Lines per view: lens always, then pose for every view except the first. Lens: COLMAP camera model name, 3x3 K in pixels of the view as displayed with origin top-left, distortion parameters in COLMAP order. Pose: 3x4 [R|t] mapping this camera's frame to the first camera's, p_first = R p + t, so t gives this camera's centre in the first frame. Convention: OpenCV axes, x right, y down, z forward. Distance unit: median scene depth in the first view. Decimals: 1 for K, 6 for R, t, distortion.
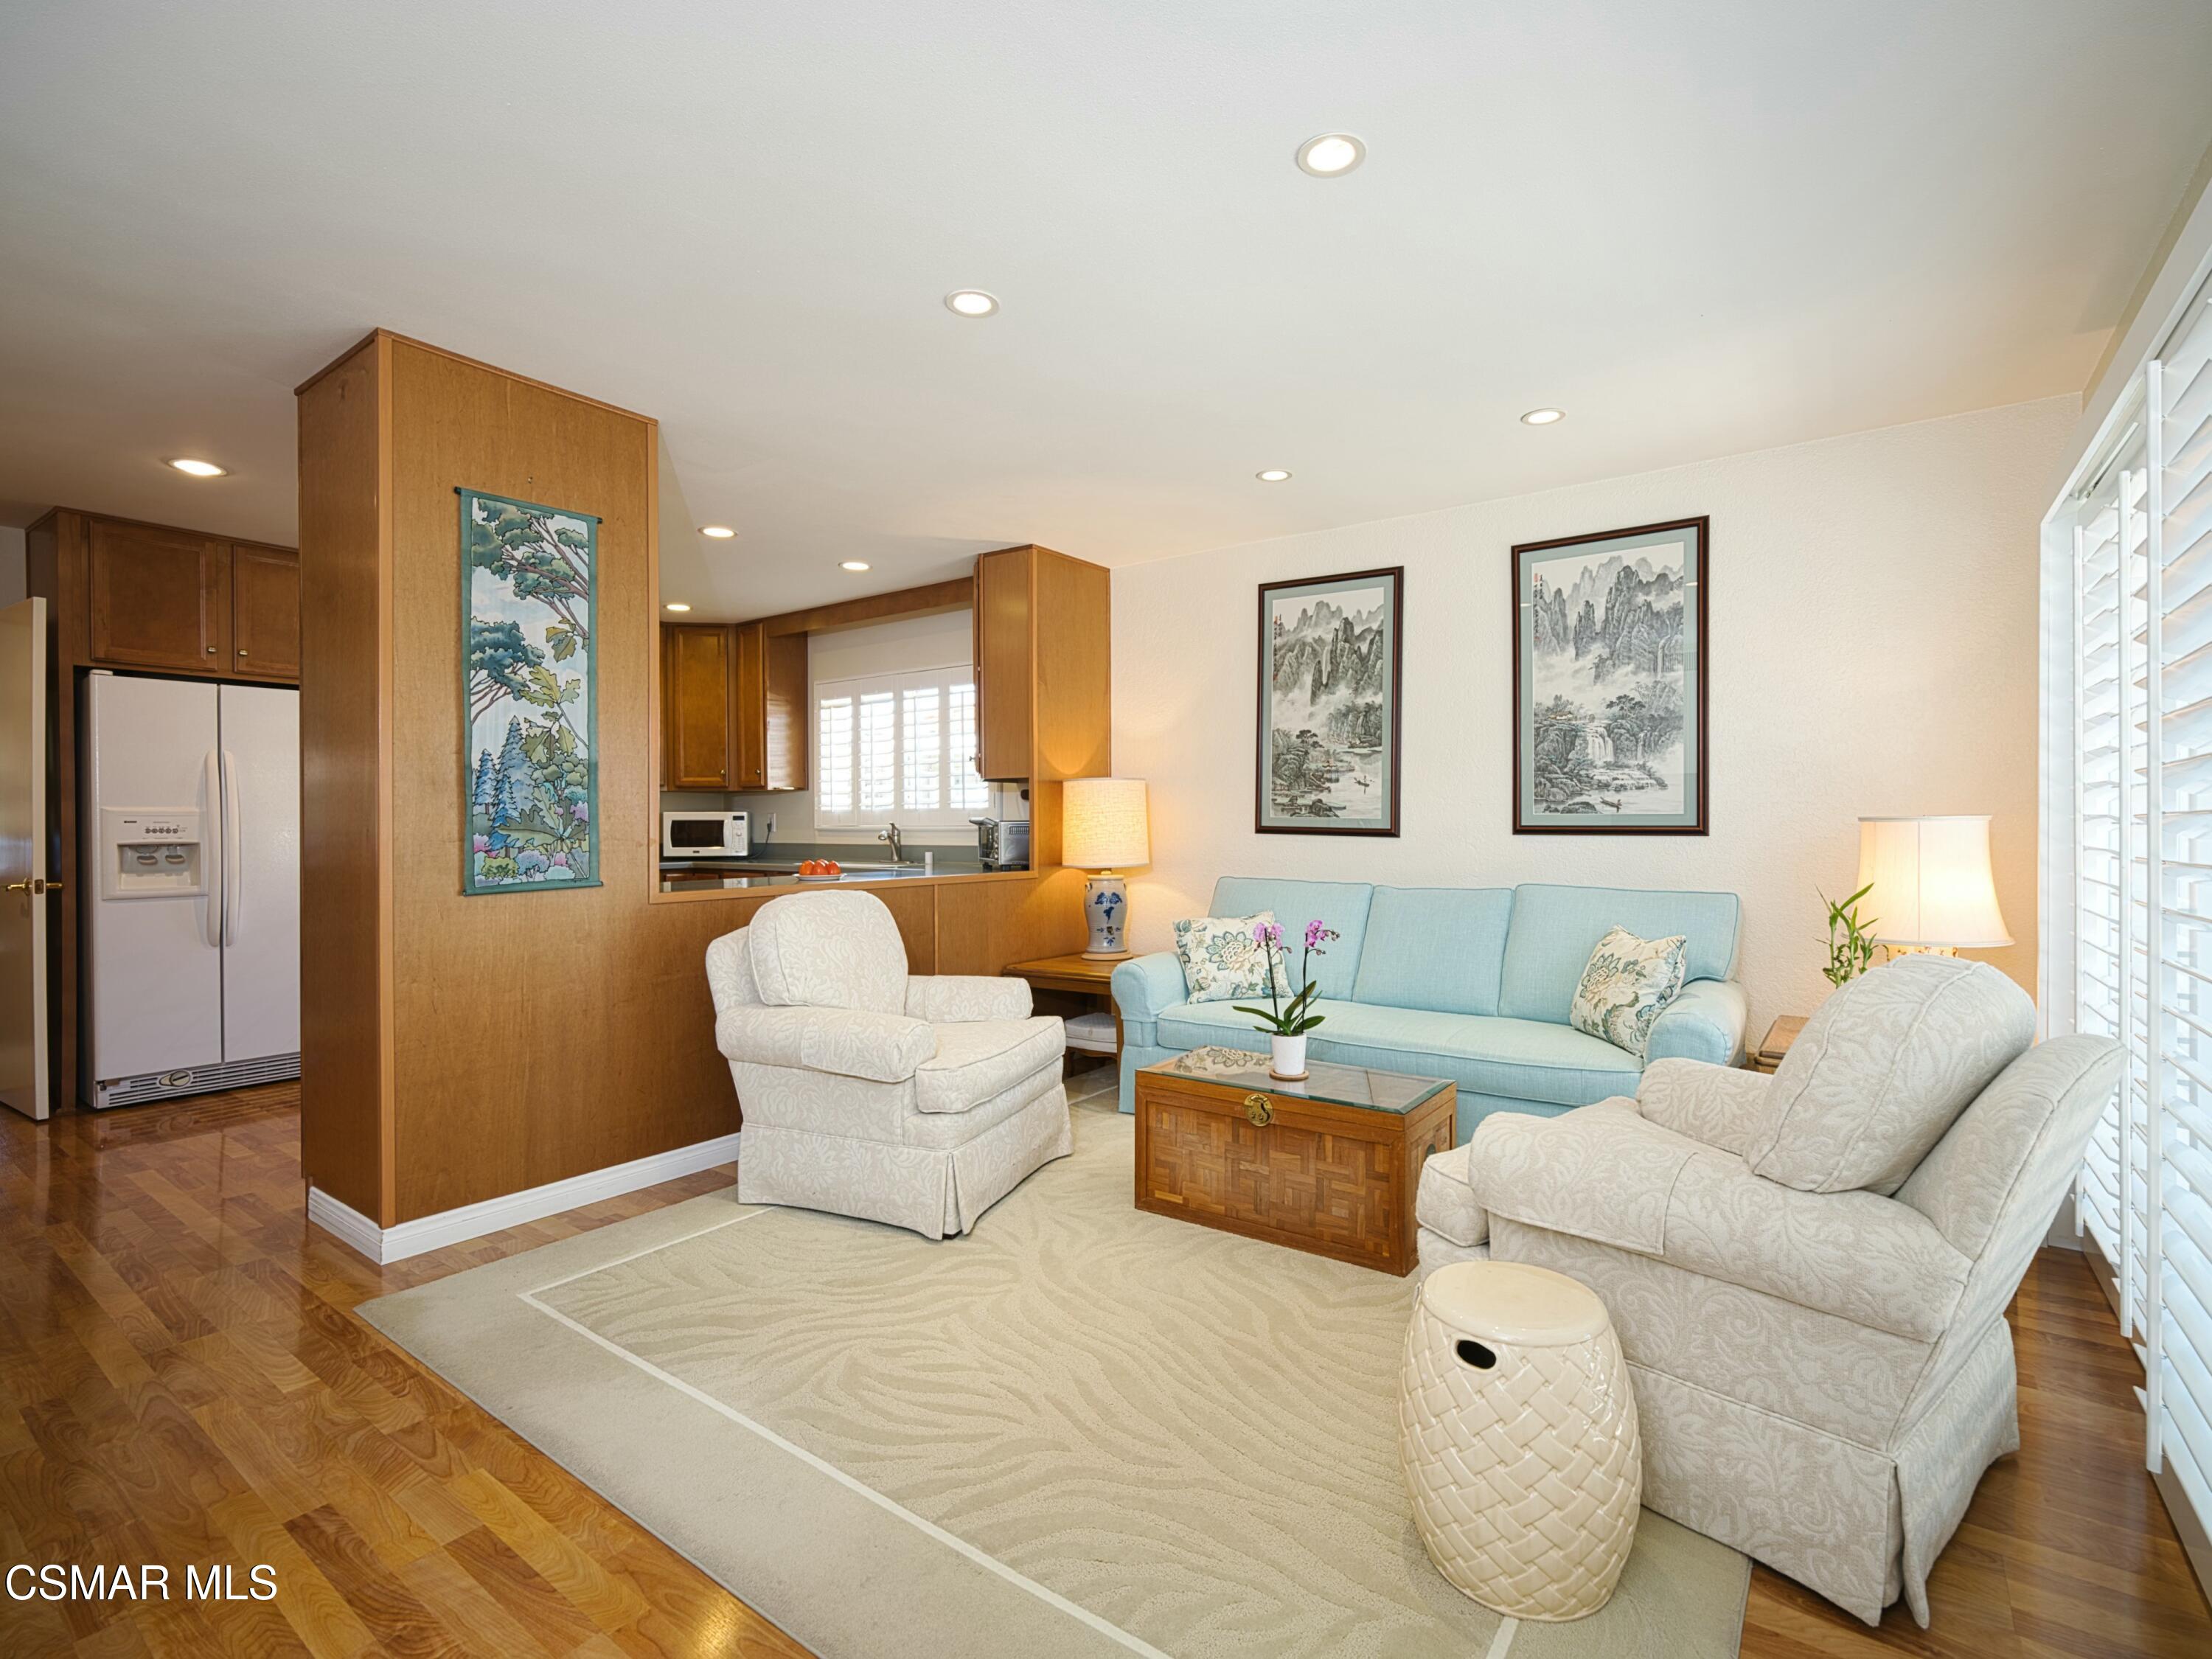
lens RADIAL K [[1042.3, 0, 1107.8], [0, 1042.3, 826.5], [0, 0, 1]] dist [-0.011293, 0.006395]
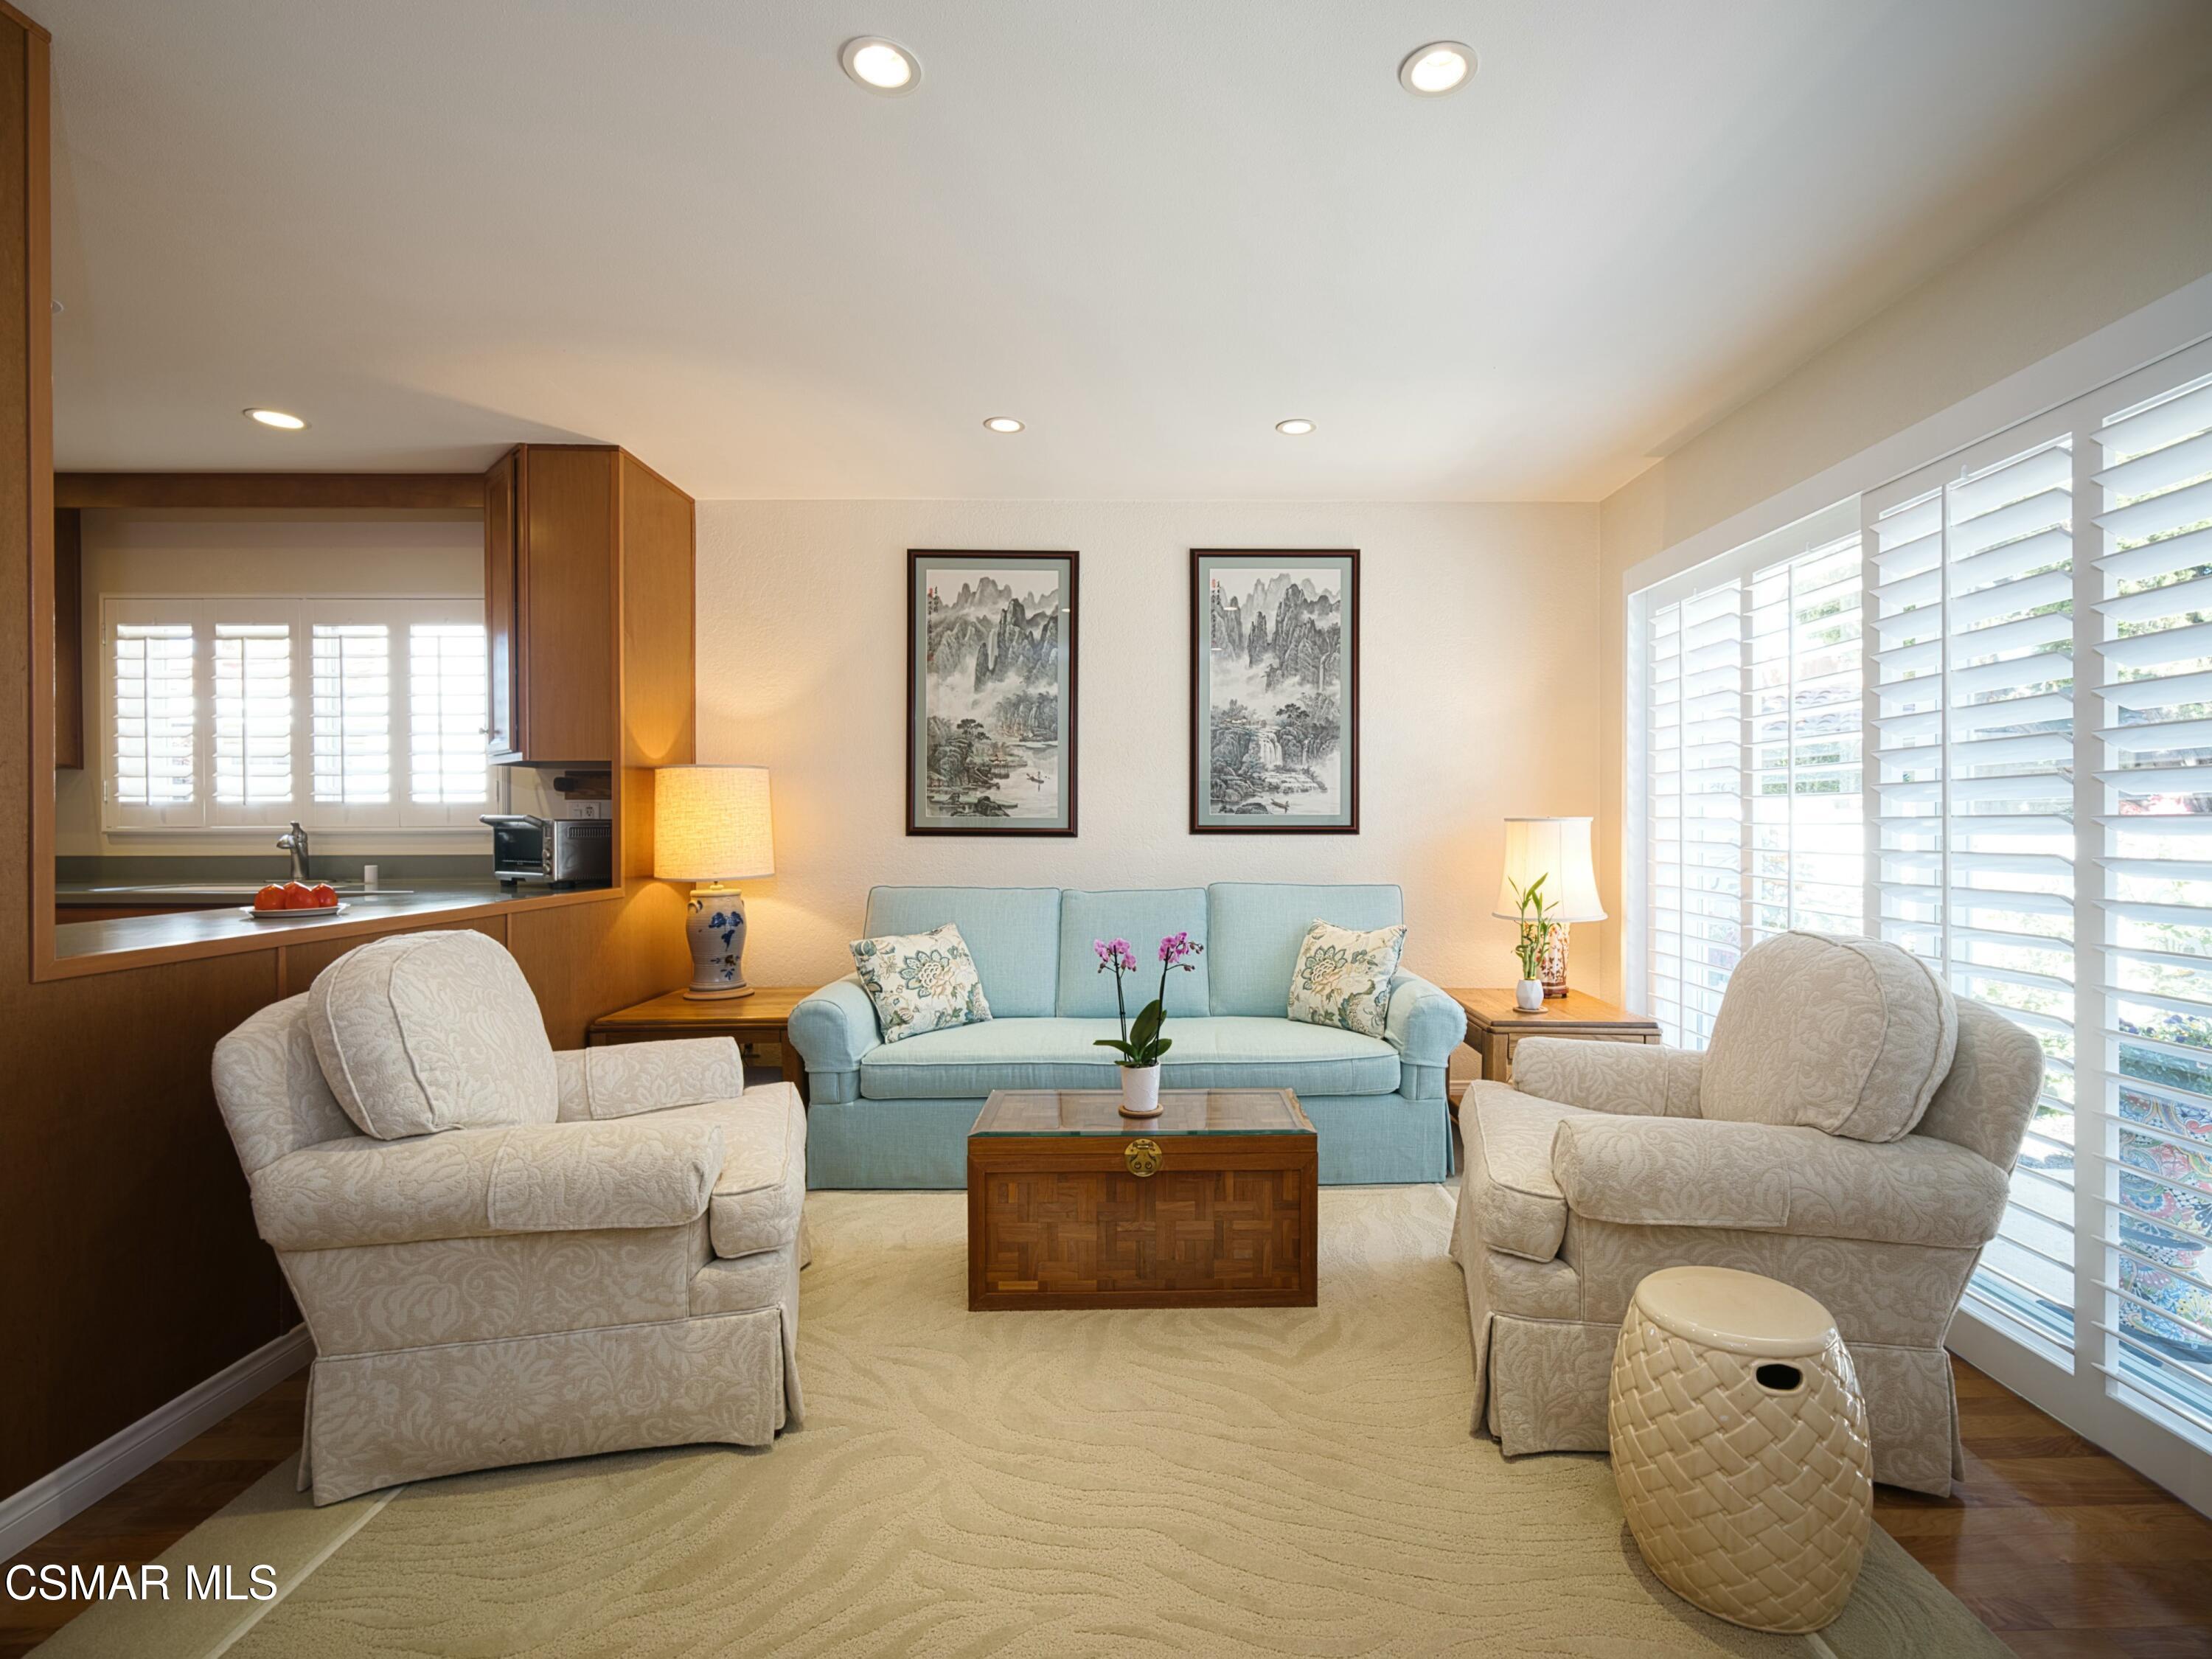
lens RADIAL K [[1042.3, 0, 1155.9], [0, 1042.3, 824.6], [0, 0, 1]] dist [-0.011293, 0.006395]
pose [[0.795434, -0.001542, 0.606039, -0.326293], [0.002038, 0.999998, -0.000130, -0.002077], [-0.606037, 0.001339, 0.795435, 0.277355]]
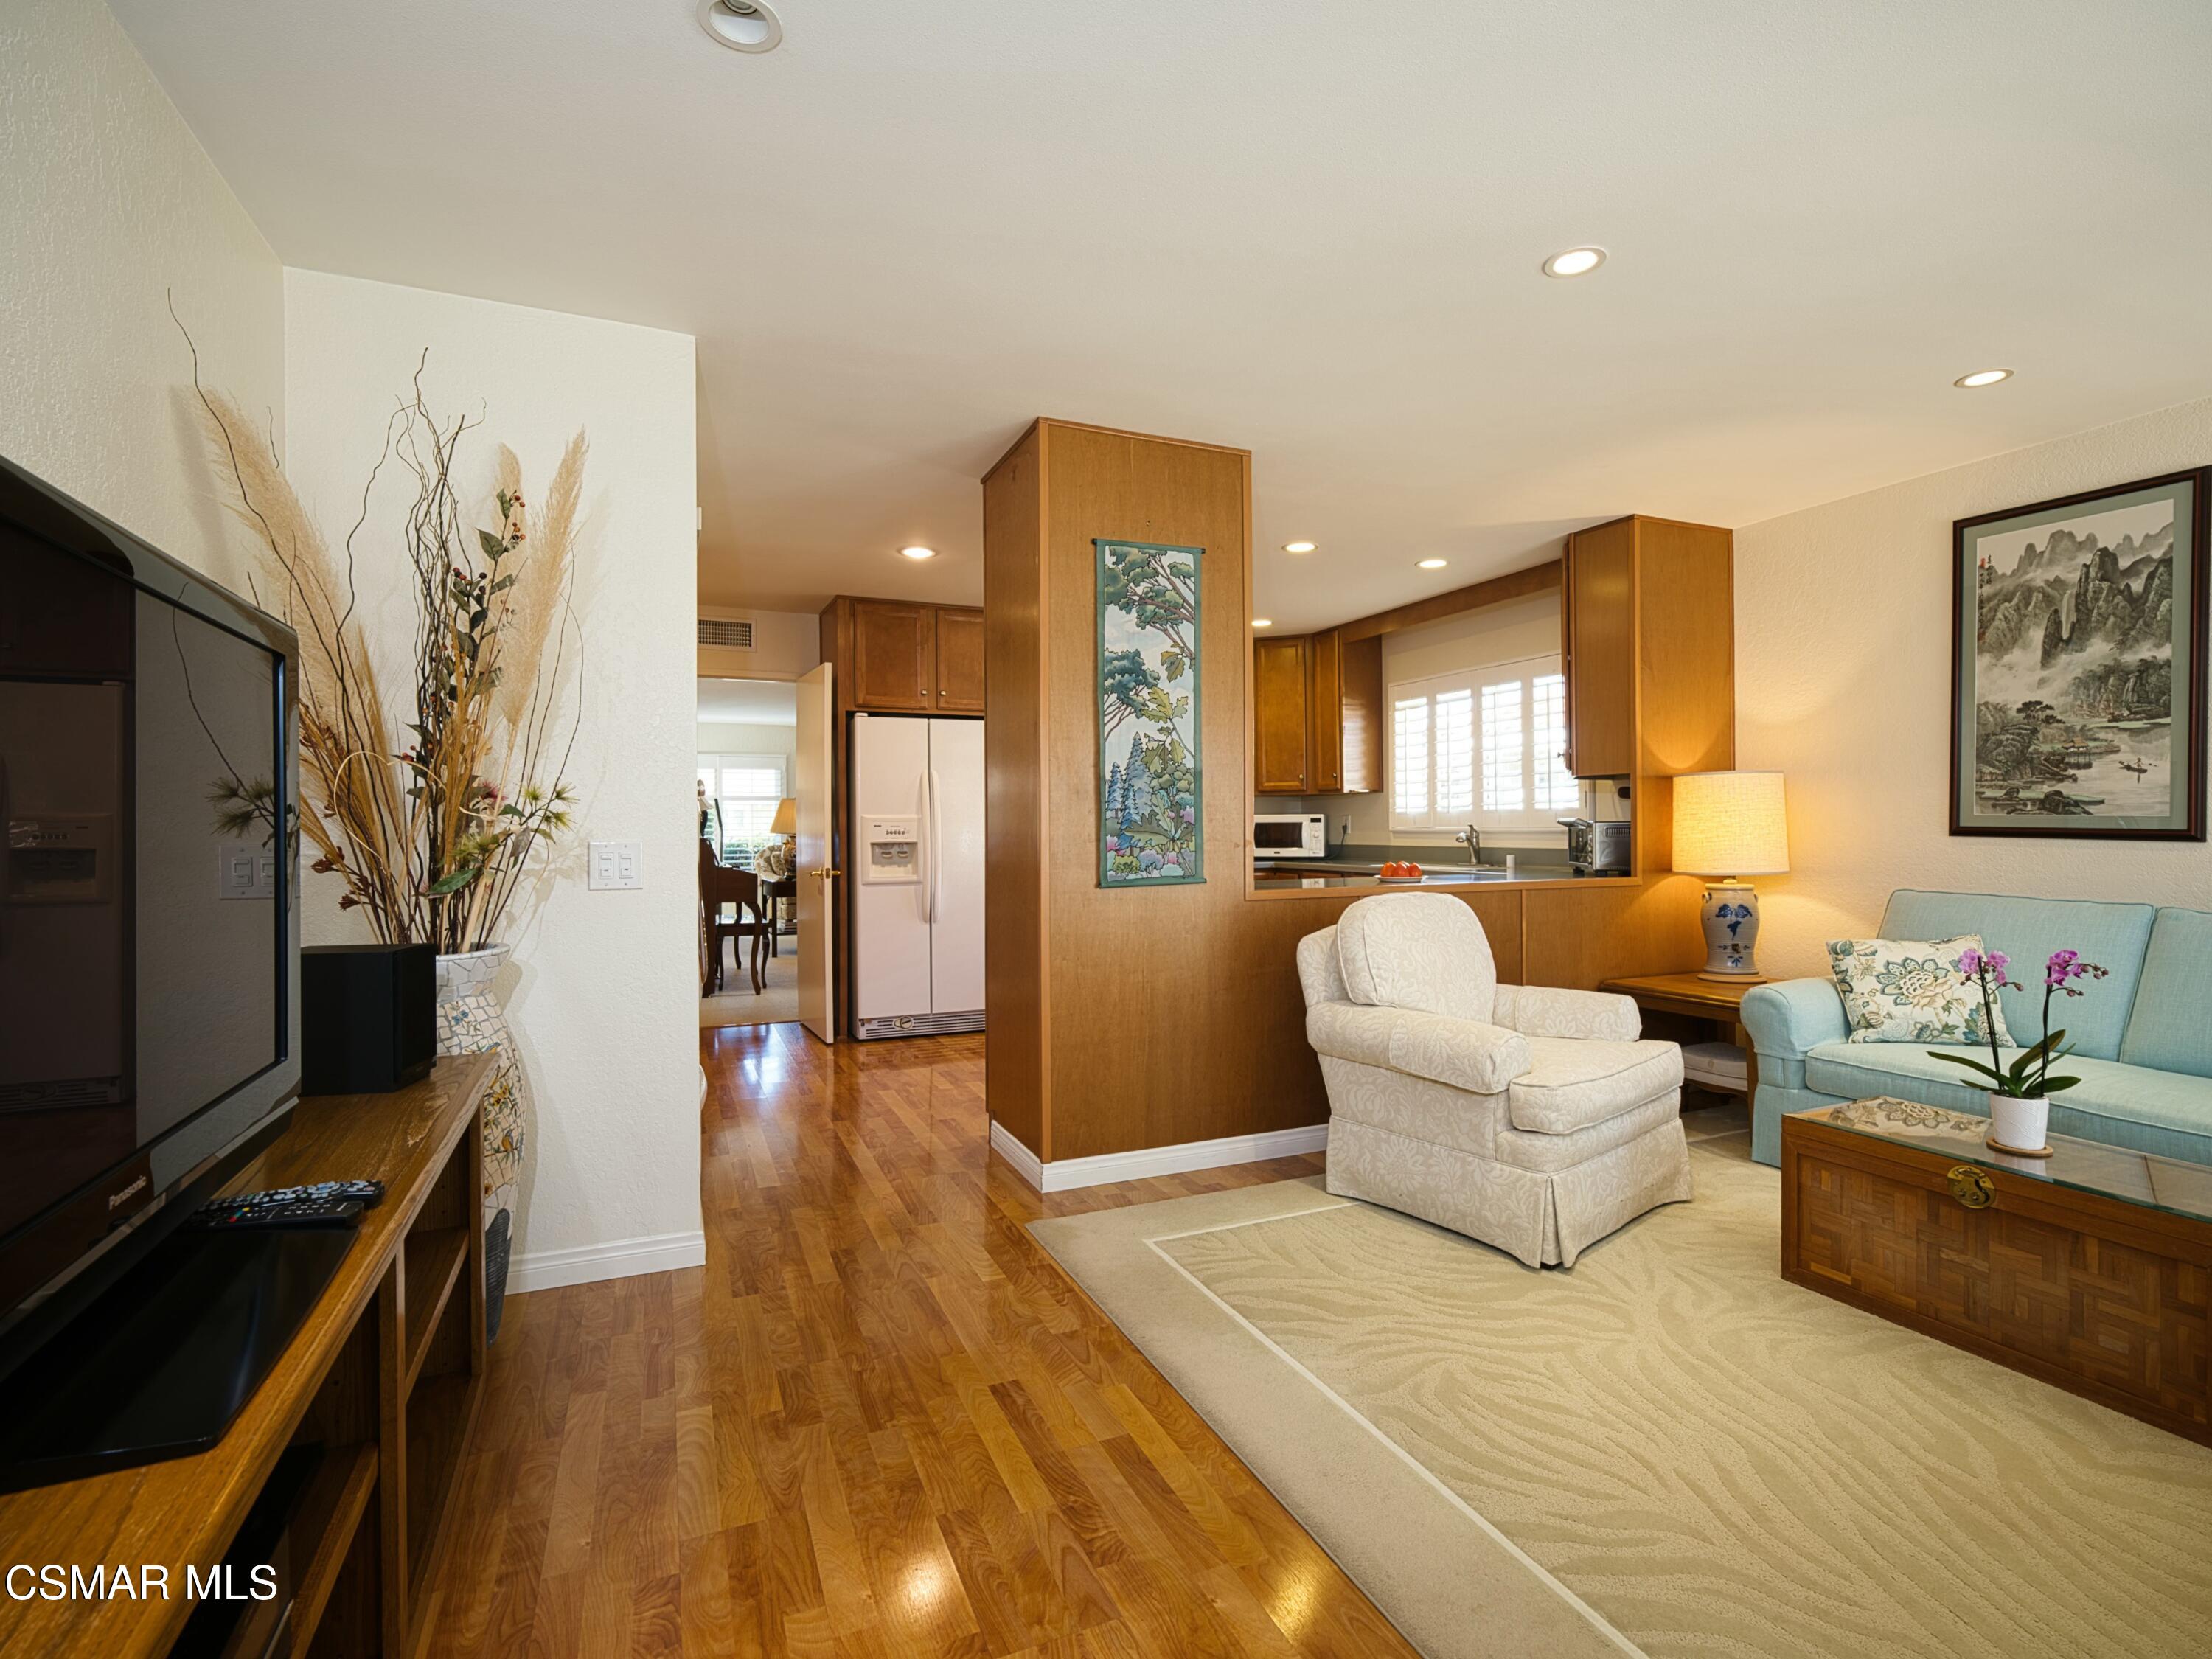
lens RADIAL K [[1042.3, 0, 1107.6], [0, 1042.3, 826.2], [0, 0, 1]] dist [-0.011293, 0.006395]
pose [[0.863307, -0.002857, -0.504670, -0.019273], [0.001836, 0.999995, -0.002520, 0.000052], [0.504675, 0.001249, 0.863308, -0.005346]]
